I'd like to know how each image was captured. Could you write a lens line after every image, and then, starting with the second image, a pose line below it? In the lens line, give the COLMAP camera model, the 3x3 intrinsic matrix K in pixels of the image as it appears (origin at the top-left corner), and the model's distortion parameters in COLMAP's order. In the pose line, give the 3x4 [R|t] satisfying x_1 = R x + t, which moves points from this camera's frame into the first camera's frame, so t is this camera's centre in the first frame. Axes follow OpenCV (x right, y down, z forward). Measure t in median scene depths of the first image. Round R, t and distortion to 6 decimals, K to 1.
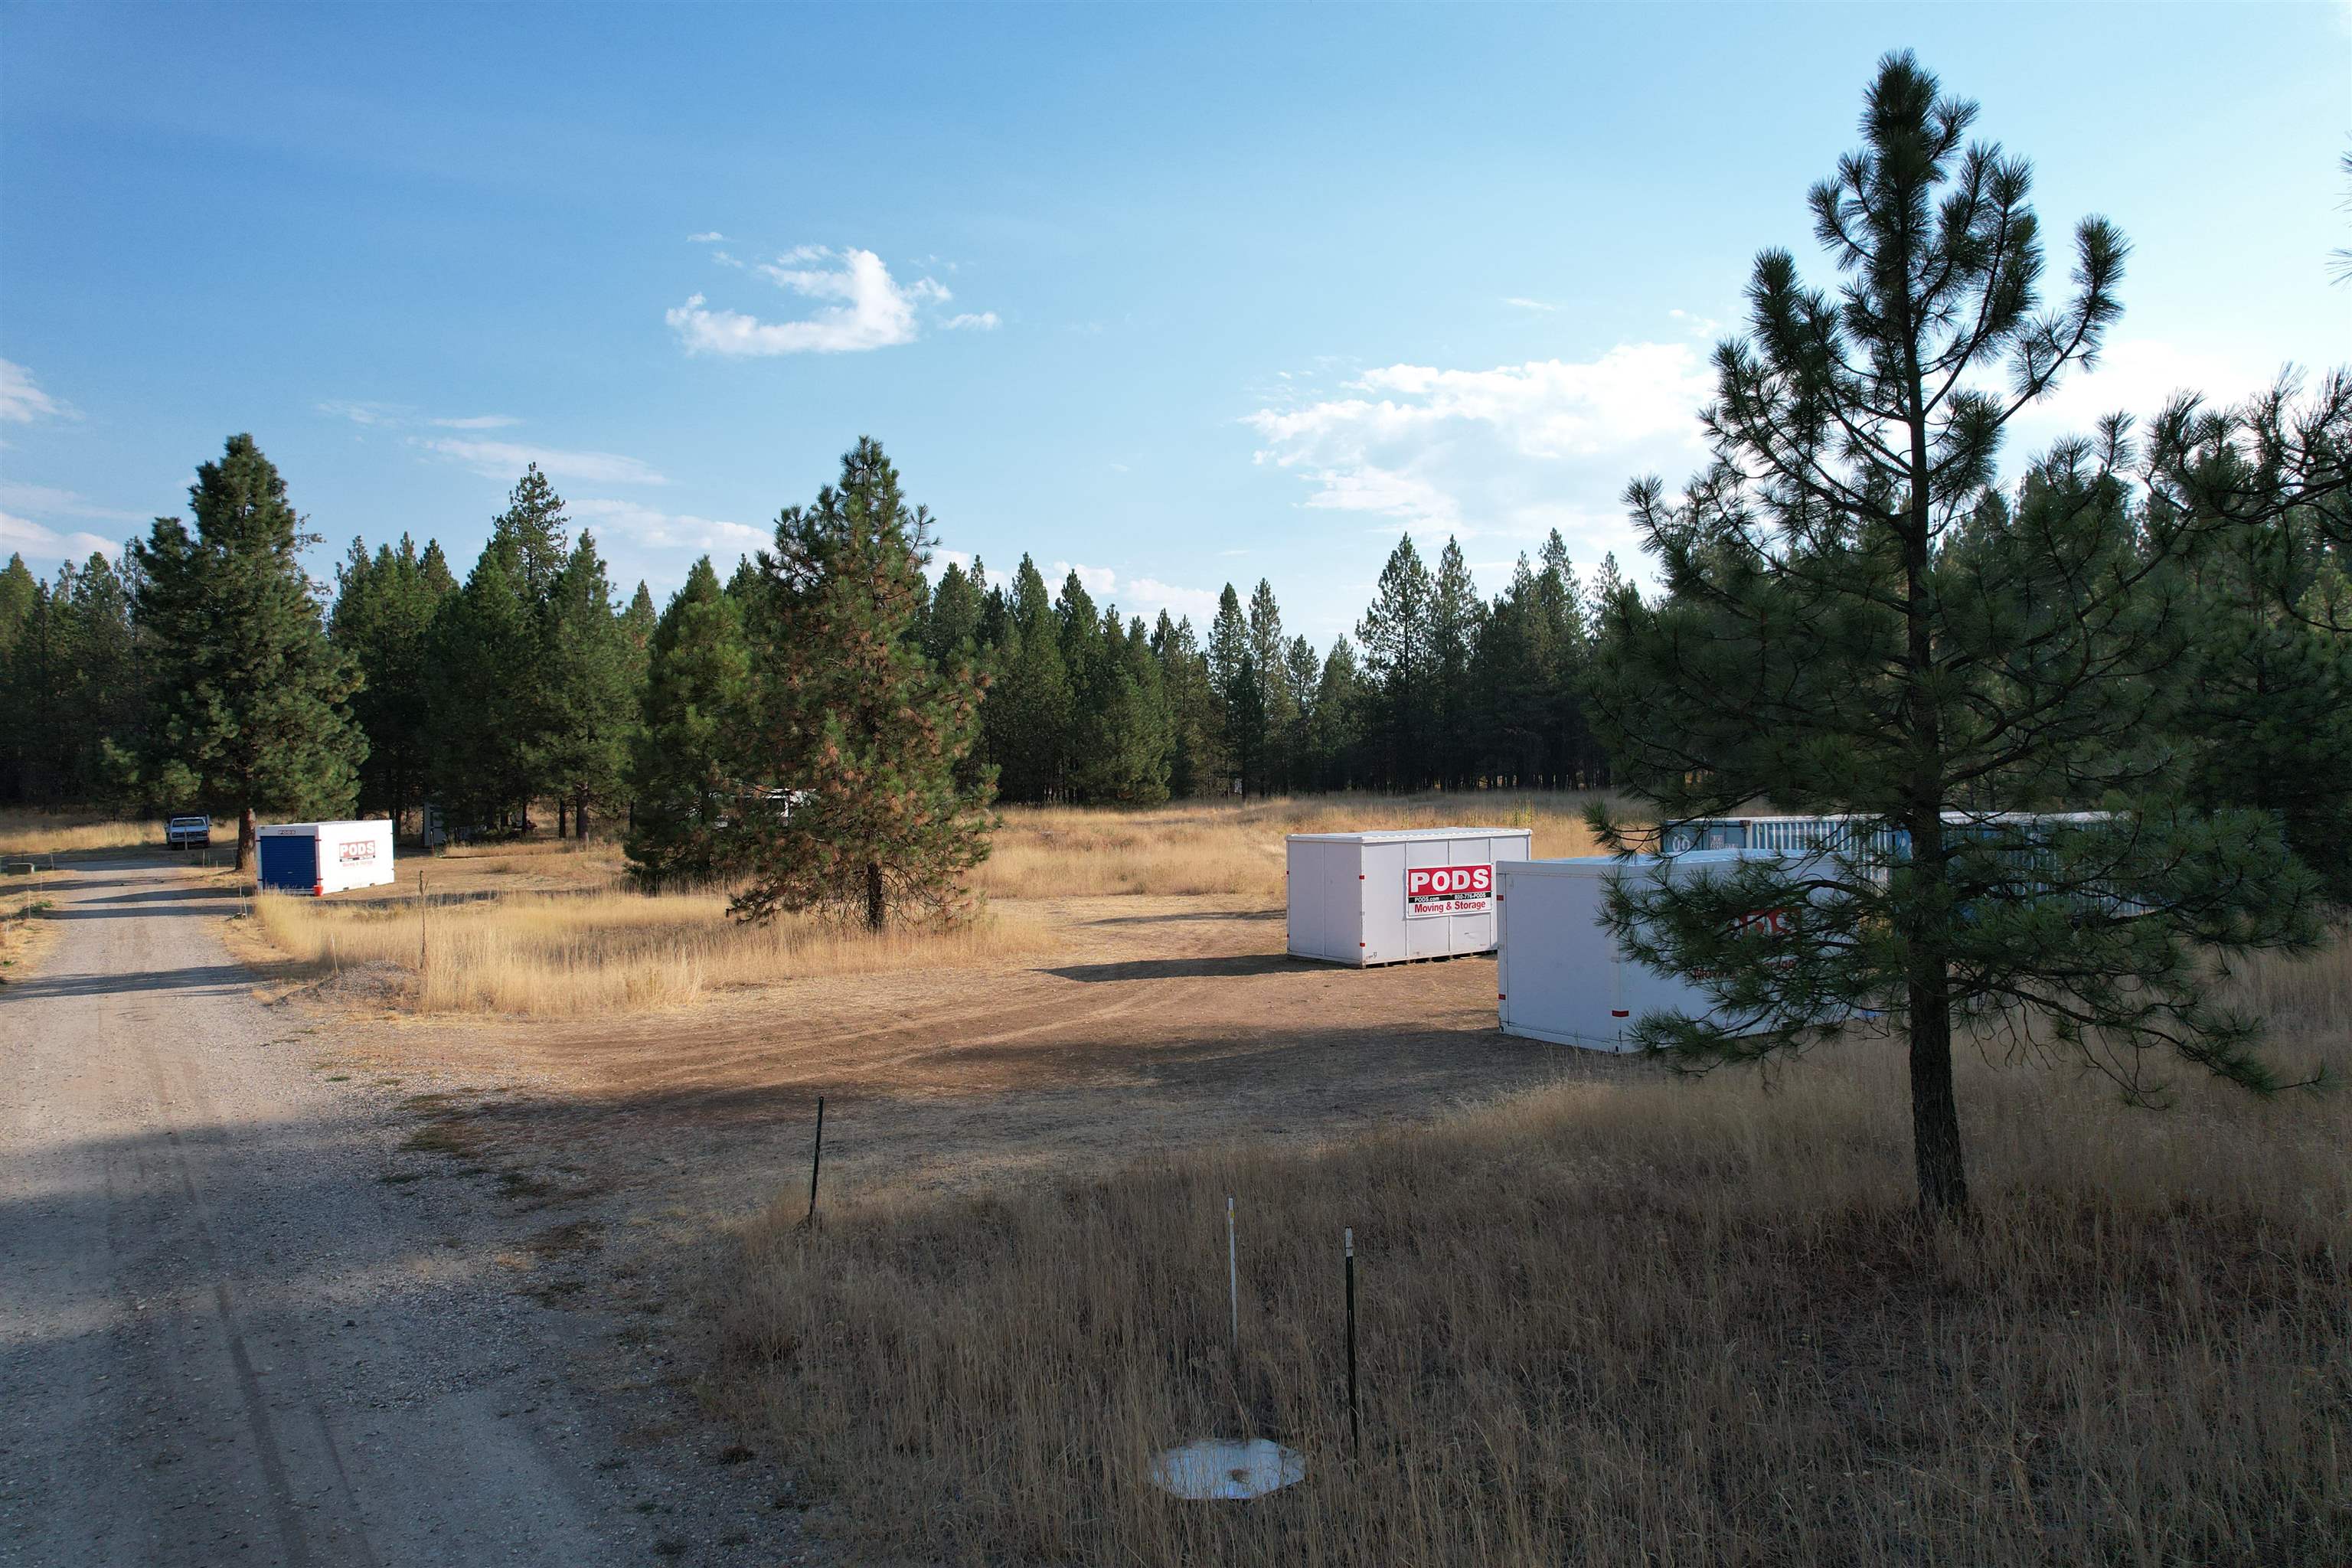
lens RADIAL K [[1510.0, 0, 1184.9], [0, 1510.0, 787.5], [0, 0, 1]] dist [-0.066435, 0.058516]
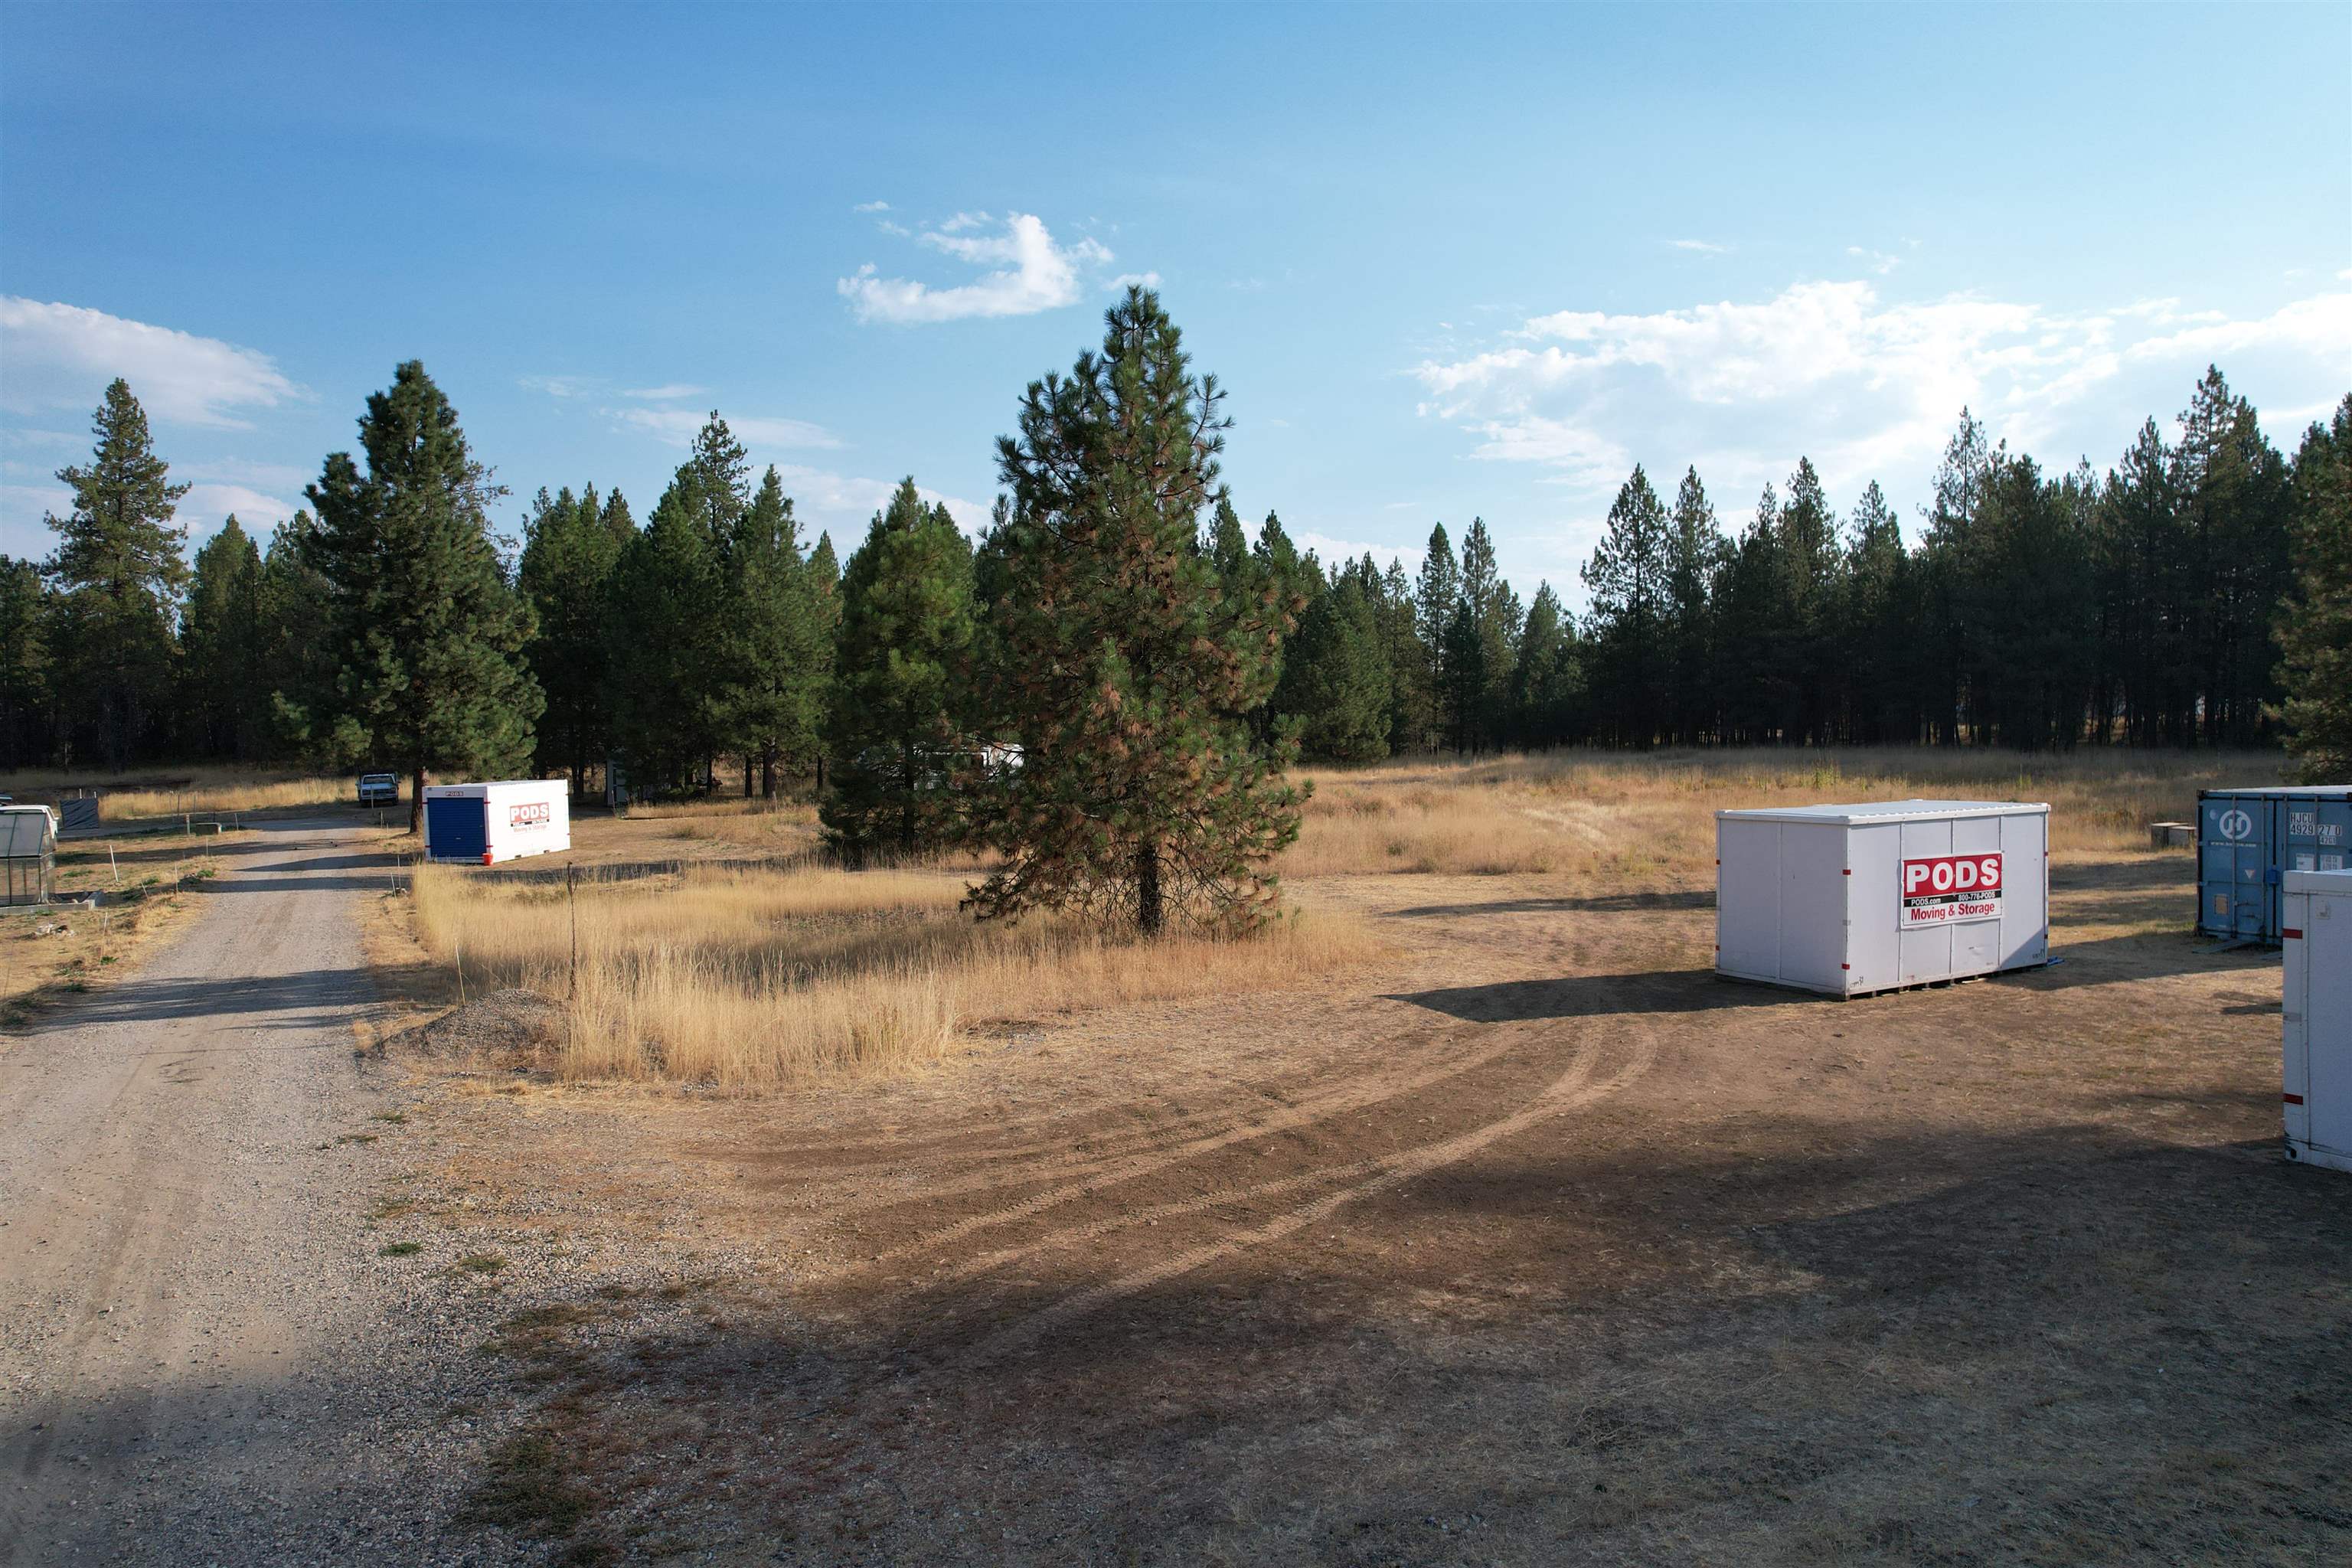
lens RADIAL K [[1510.0, 0, 1175.9], [0, 1510.0, 782.1], [0, 0, 1]] dist [-0.066435, 0.058516]
pose [[0.993366, 0.002984, -0.114960, -0.059372], [0.000010, 0.999661, 0.026037, -0.000646], [0.114999, -0.025865, 0.993029, 0.135306]]
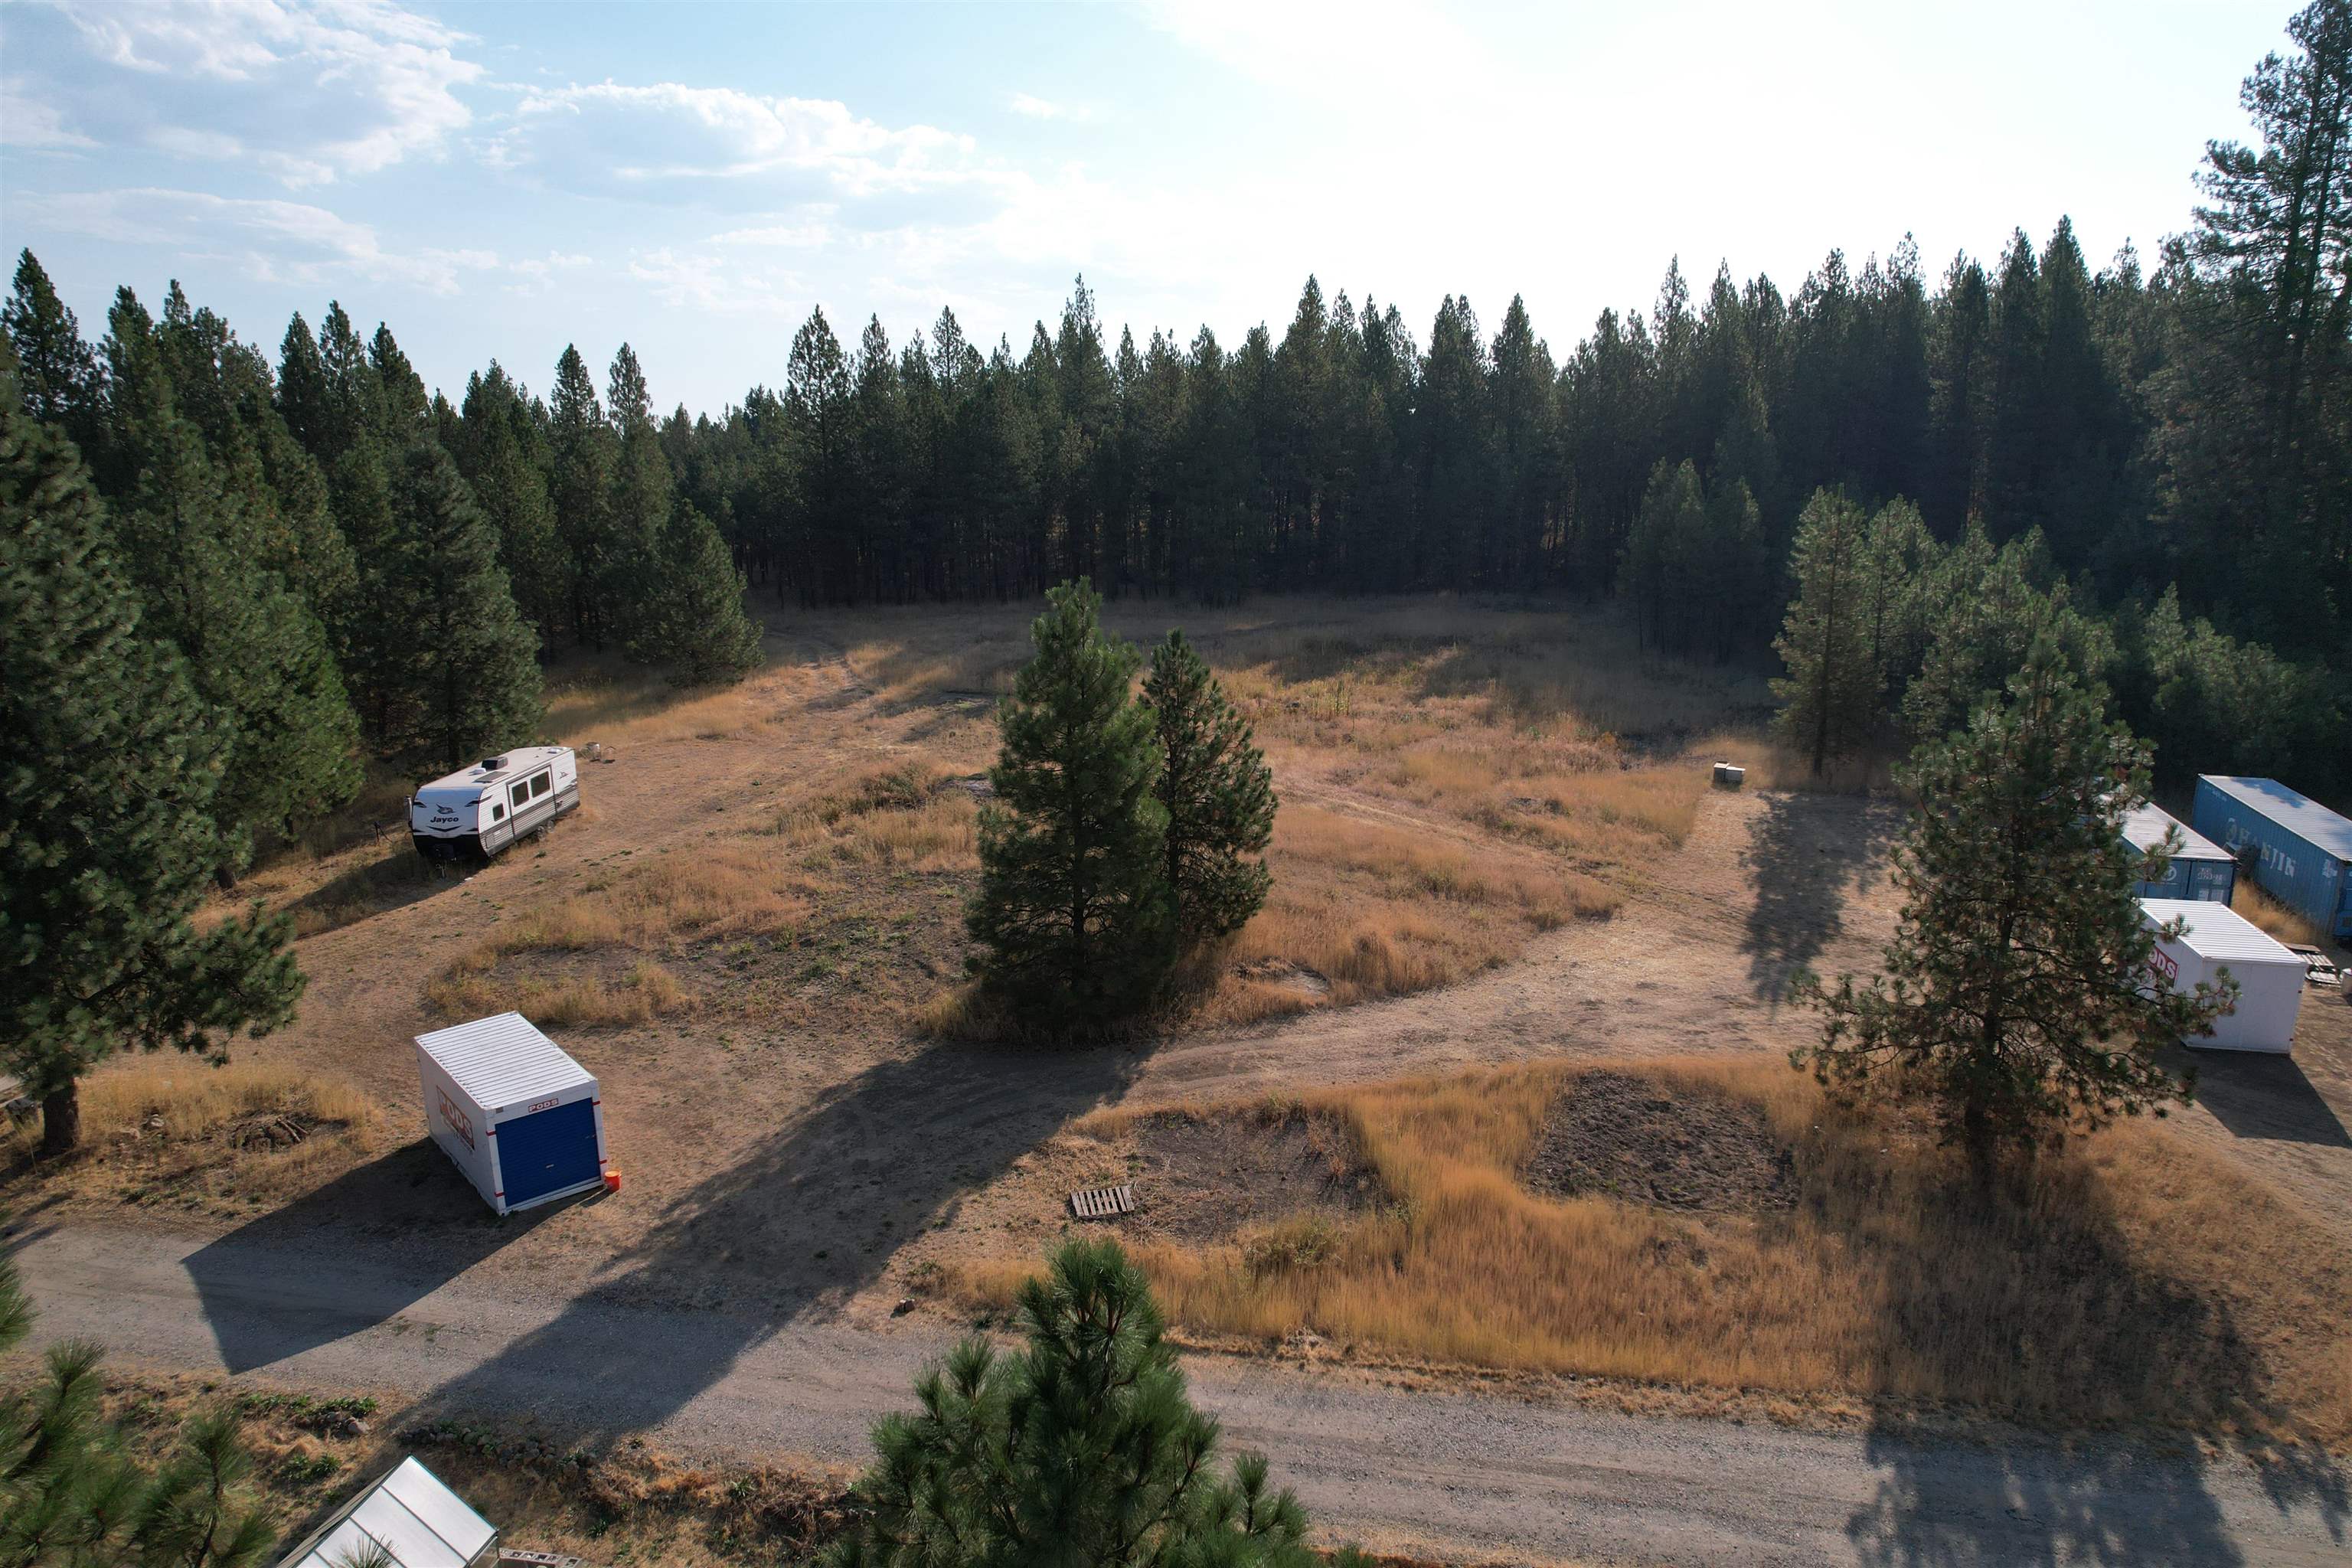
lens RADIAL K [[1510.0, 0, 1175.8], [0, 1510.0, 783.0], [0, 0, 1]] dist [-0.066435, 0.058516]
pose [[0.744365, -0.147032, 0.651385, -0.684791], [0.003451, 0.976293, 0.216427, -0.187528], [-0.667764, -0.158853, 0.727226, 0.389488]]
